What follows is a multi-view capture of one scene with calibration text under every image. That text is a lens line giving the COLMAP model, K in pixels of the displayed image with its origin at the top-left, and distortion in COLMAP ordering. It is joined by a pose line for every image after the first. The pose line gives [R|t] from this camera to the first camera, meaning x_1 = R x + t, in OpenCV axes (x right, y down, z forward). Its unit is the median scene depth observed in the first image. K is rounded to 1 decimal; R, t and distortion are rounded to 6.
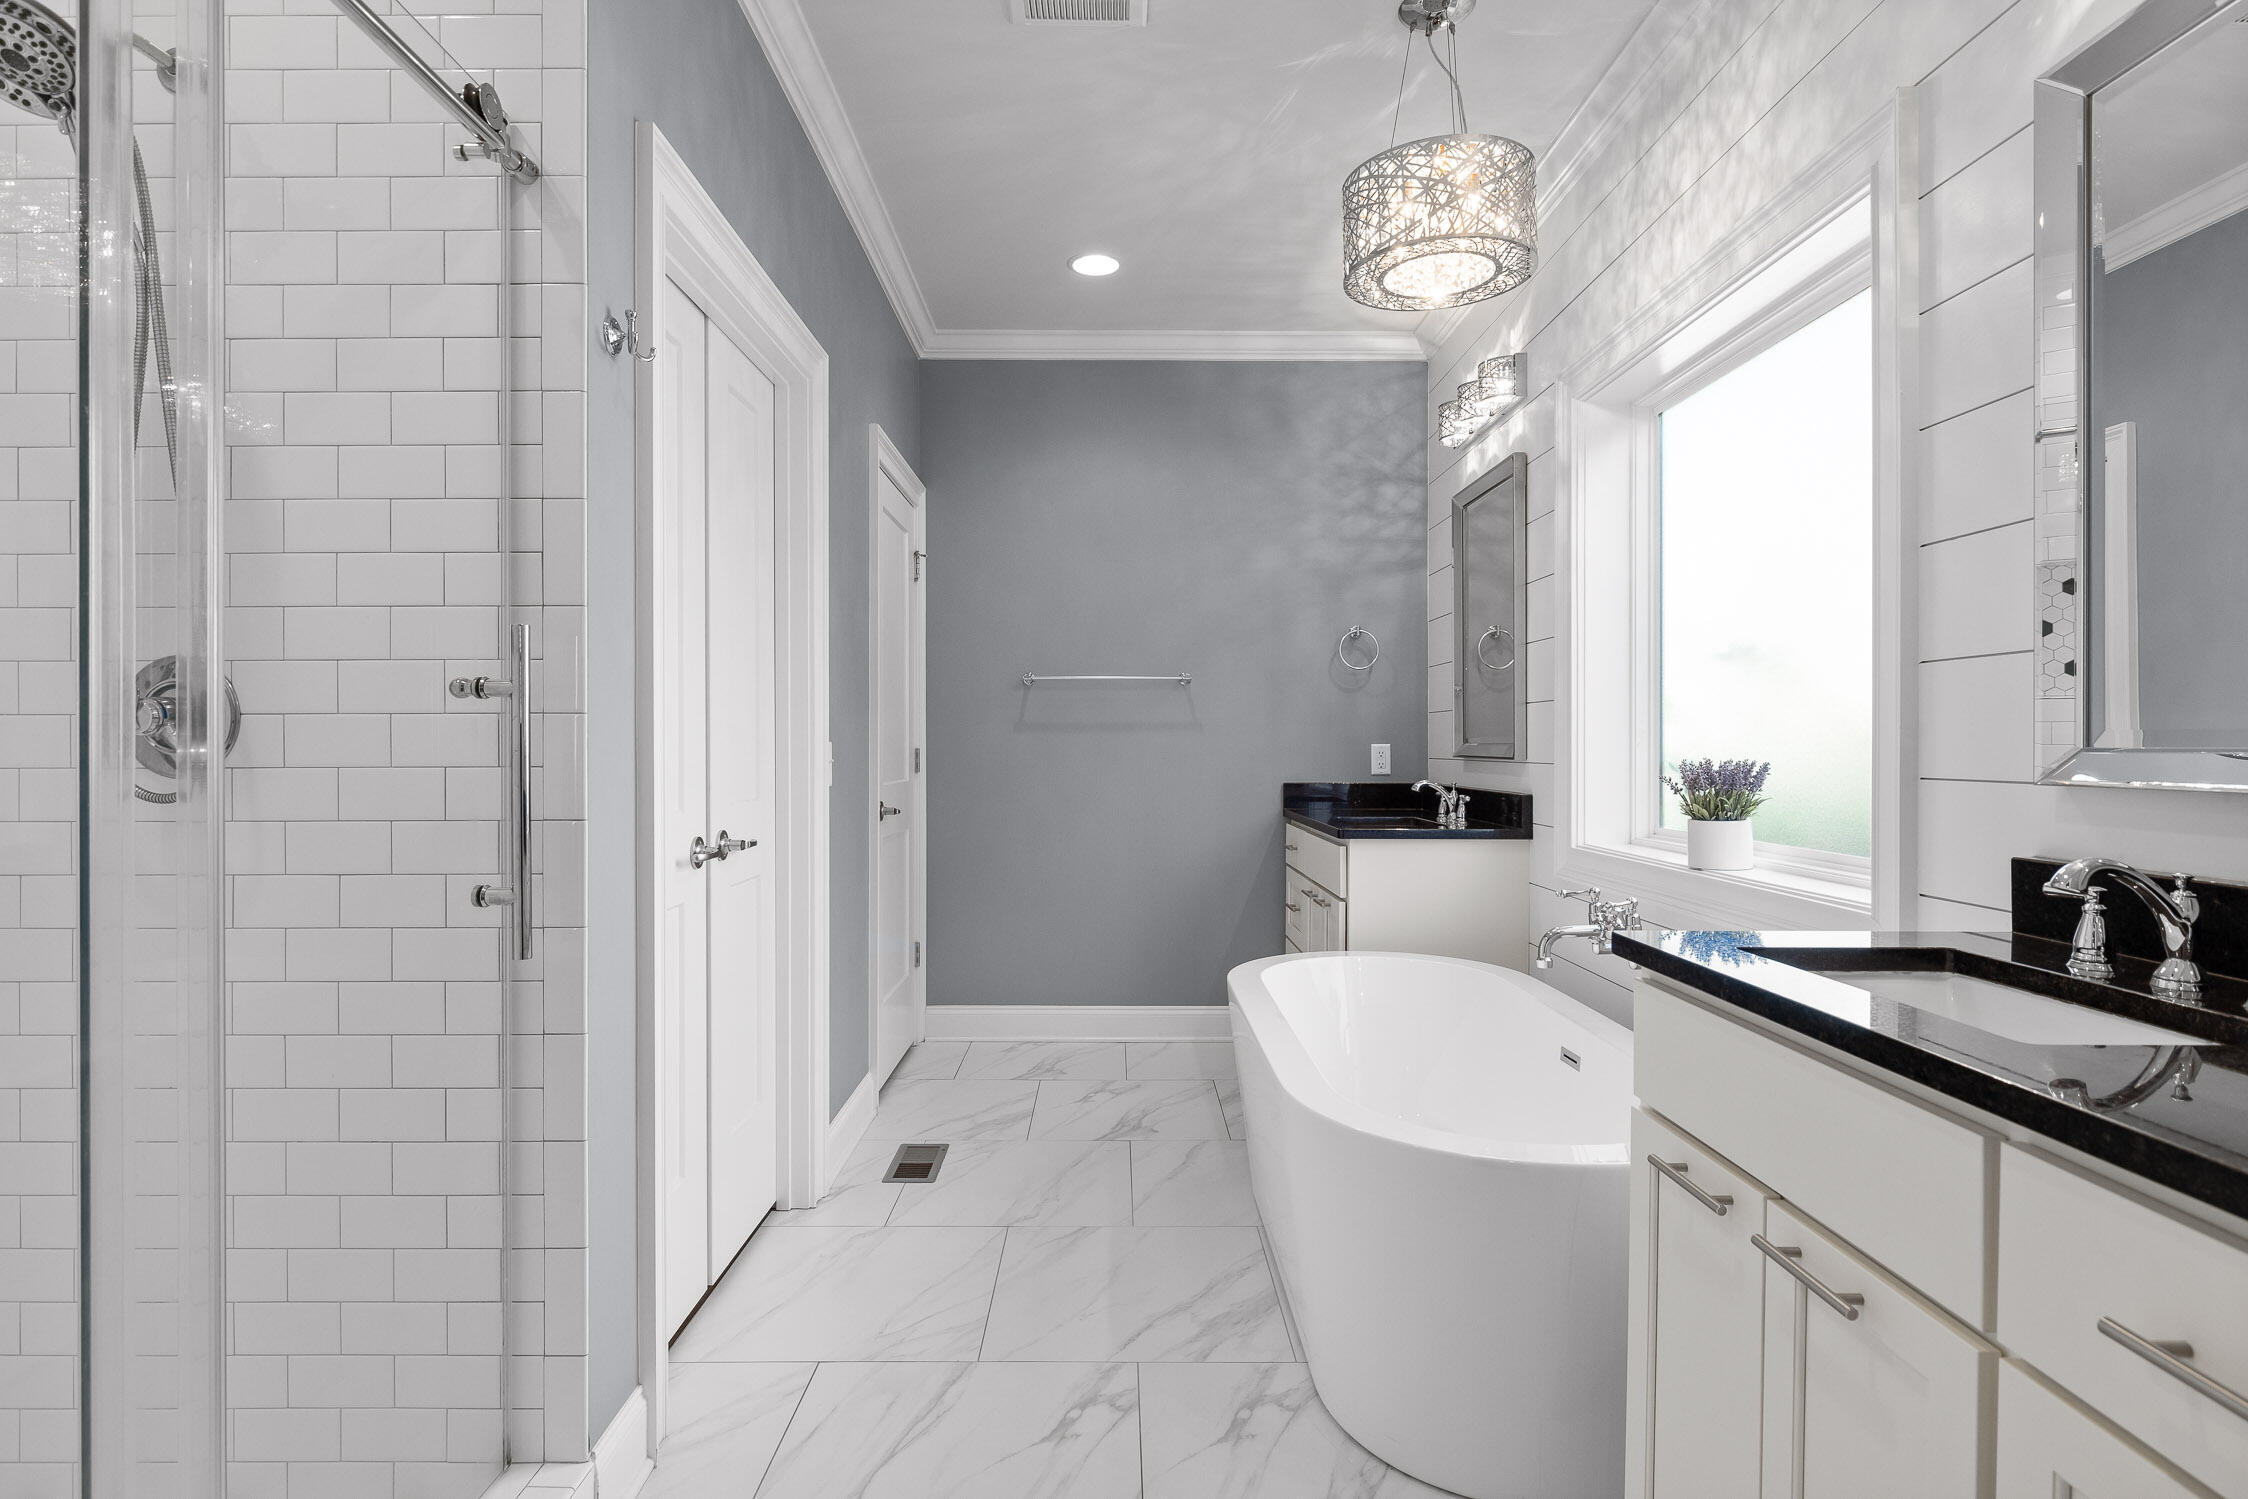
lens RADIAL K [[1179.2, 0, 1117.7], [0, 1179.2, 745.2], [0, 0, 1]] dist [-0.003904, -0.000248]
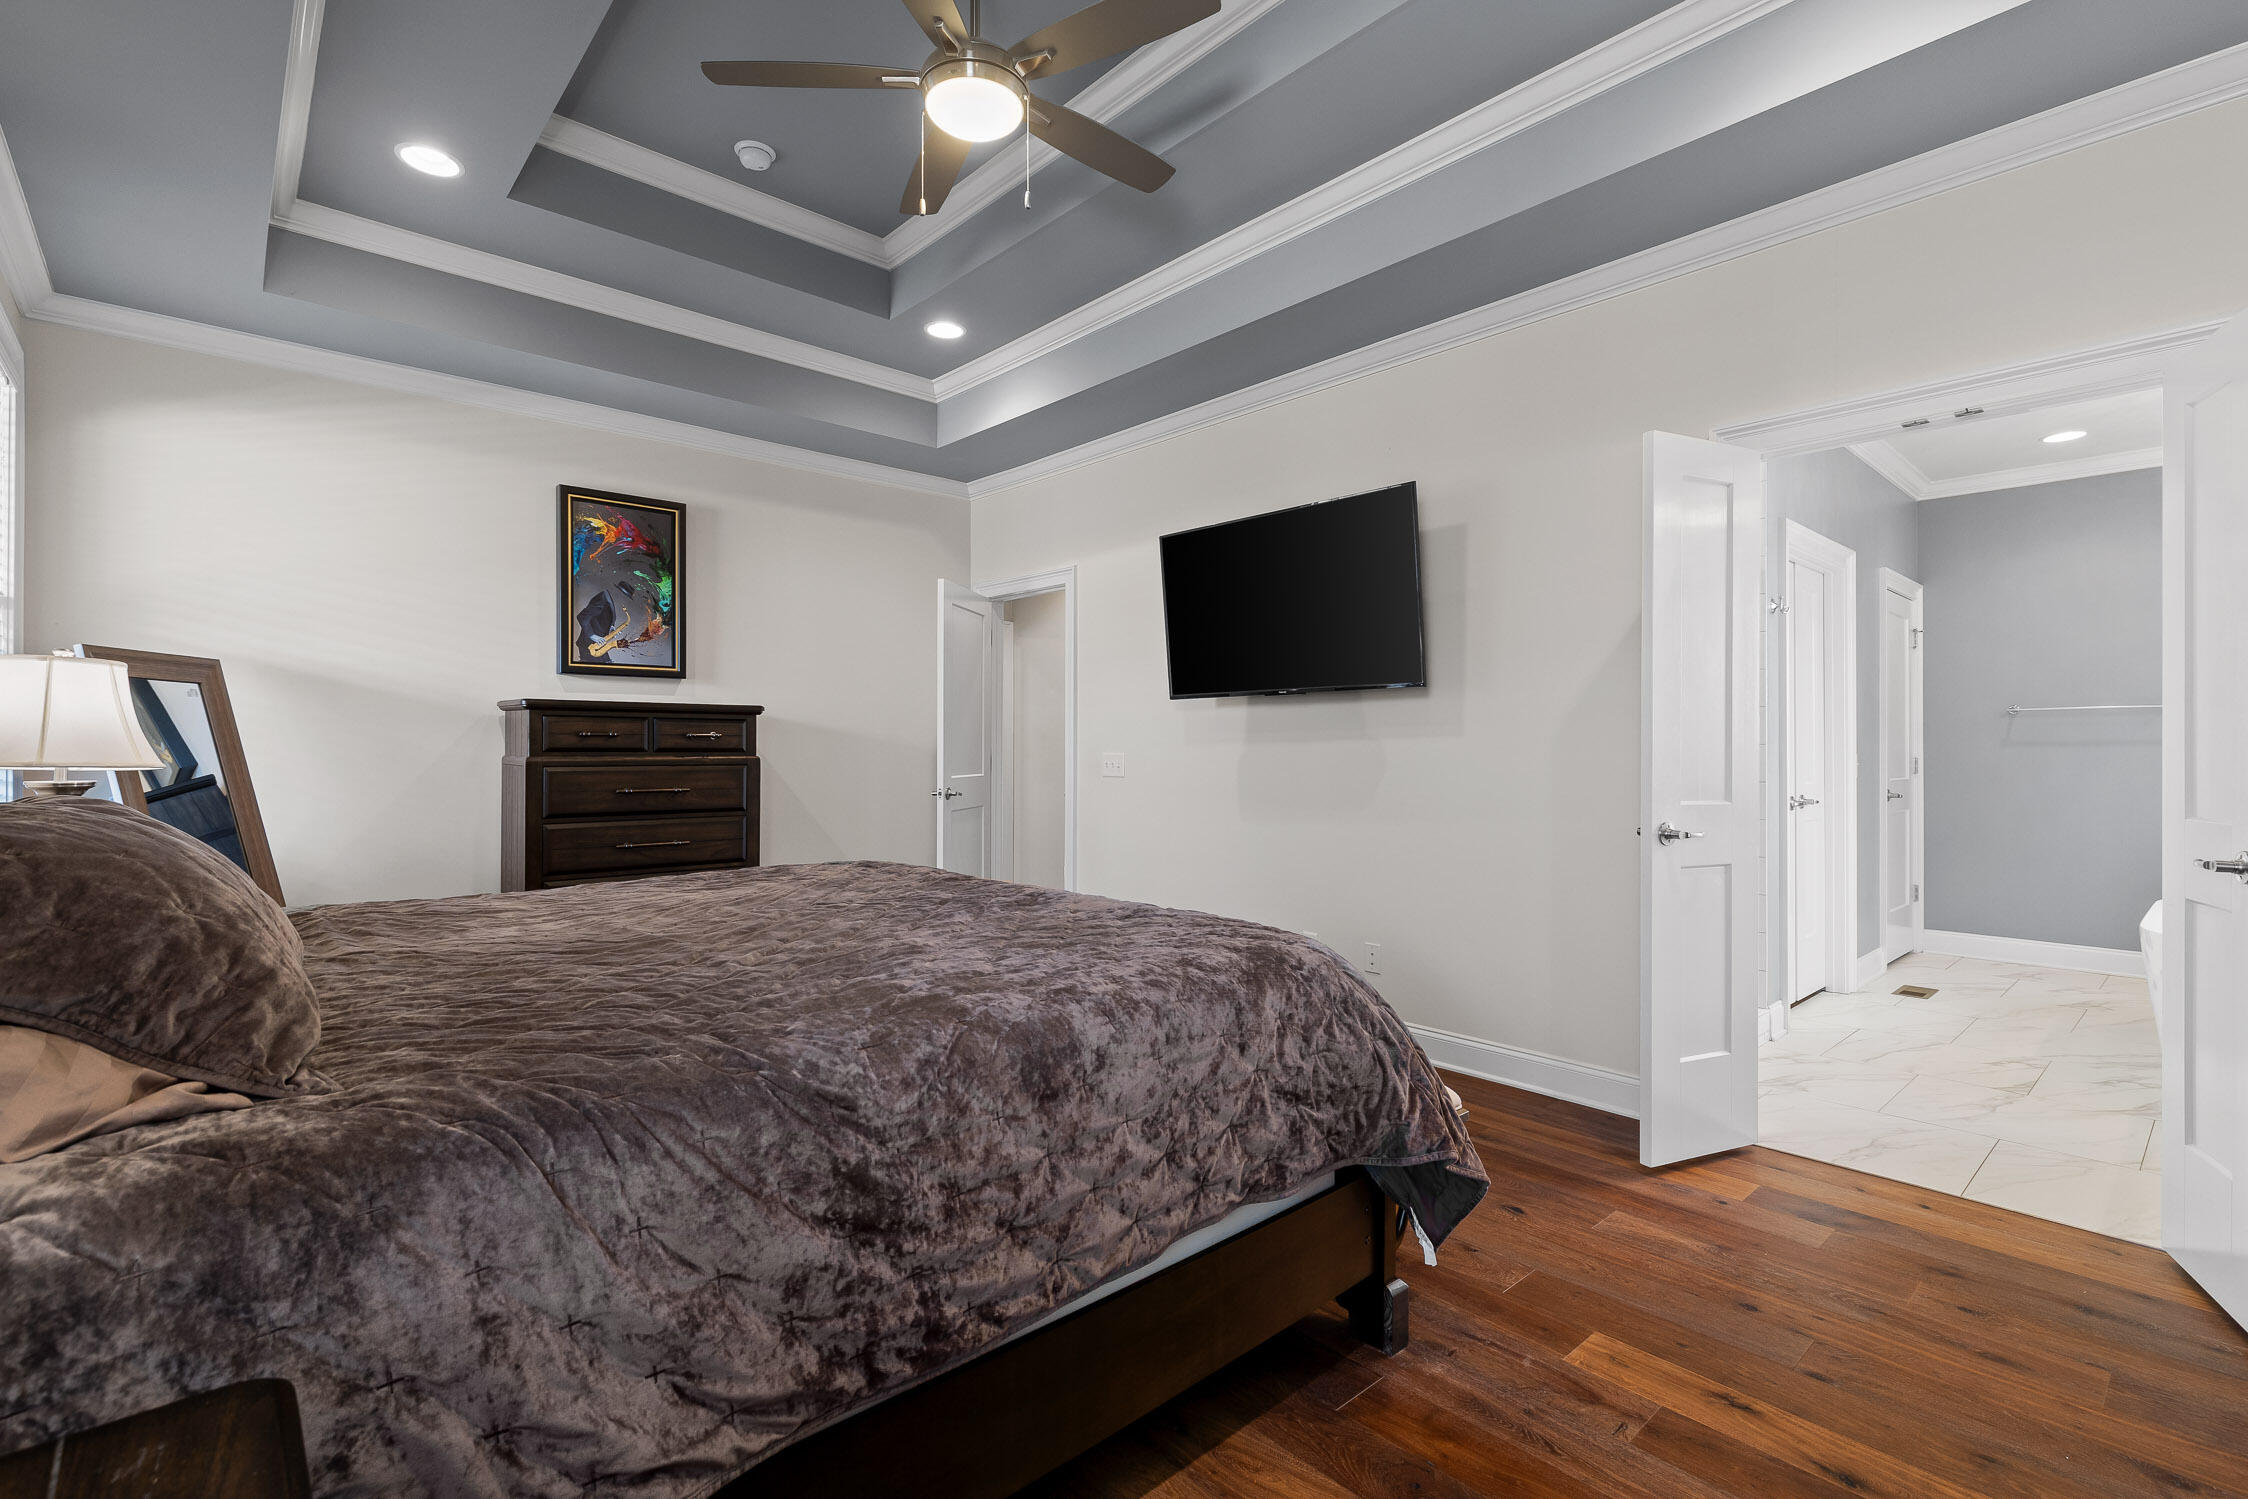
lens RADIAL K [[1032.6, 0, 1105.3], [0, 1032.6, 746.4], [0, 0, 1]] dist [0.005822, -0.000285]
pose [[0.670565, -0.001708, -0.741849, 0.126221], [-0.002719, 0.999985, -0.004760, -0.002678], [0.741846, 0.005210, 0.670550, -0.703853]]
